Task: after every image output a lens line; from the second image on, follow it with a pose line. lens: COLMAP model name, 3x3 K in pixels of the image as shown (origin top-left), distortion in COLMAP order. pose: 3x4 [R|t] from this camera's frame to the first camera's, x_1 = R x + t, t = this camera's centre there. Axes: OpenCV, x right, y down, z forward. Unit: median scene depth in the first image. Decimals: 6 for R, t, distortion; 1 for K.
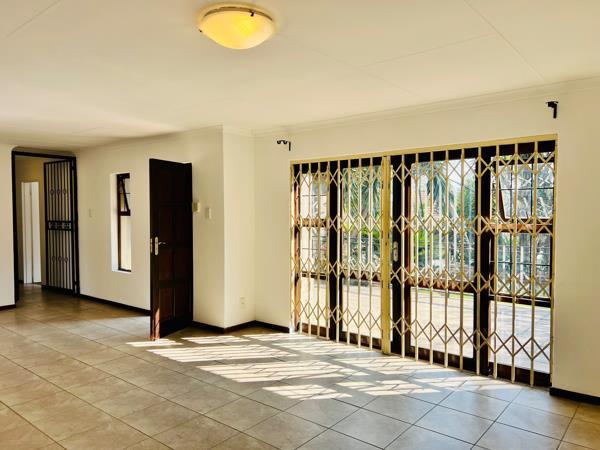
lens RADIAL K [[449.6, 0, 300.0], [0, 449.6, 225.0], [0, 0, 1]] dist [0.076993, -0.099156]
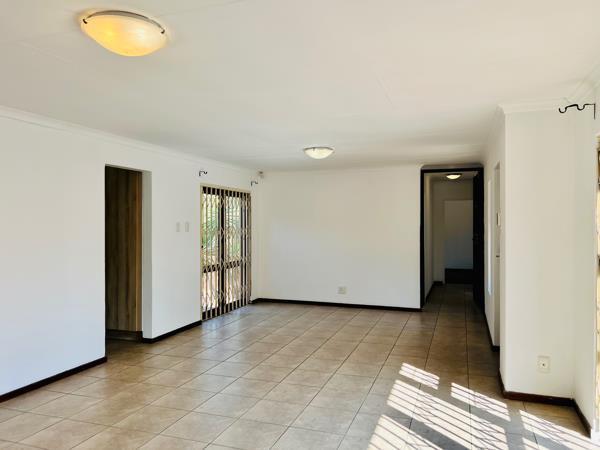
lens RADIAL K [[449.6, 0, 300.0], [0, 449.6, 225.0], [0, 0, 1]] dist [0.076993, -0.099156]
pose [[0.340135, 0.003650, -0.940369, 0.446187], [-0.026760, 0.999625, -0.005799, -0.019935], [0.939996, 0.027137, 0.340105, 0.513025]]
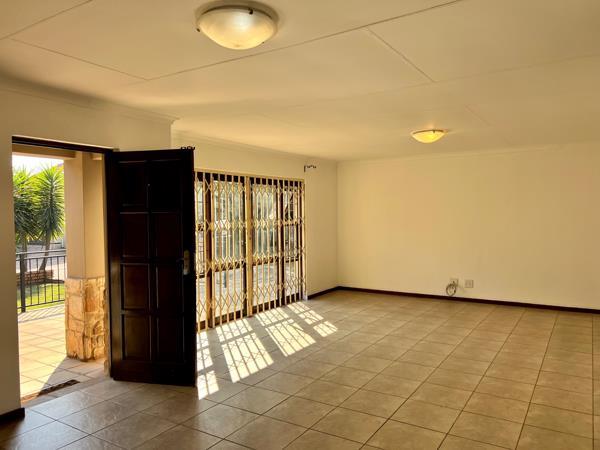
lens RADIAL K [[449.6, 0, 300.0], [0, 449.6, 225.0], [0, 0, 1]] dist [0.076993, -0.099156]
pose [[-0.123341, -0.021105, 0.992140, -1.190354], [0.043037, 0.998719, 0.026595, -0.031587], [-0.991431, 0.045979, -0.122275, 0.980221]]
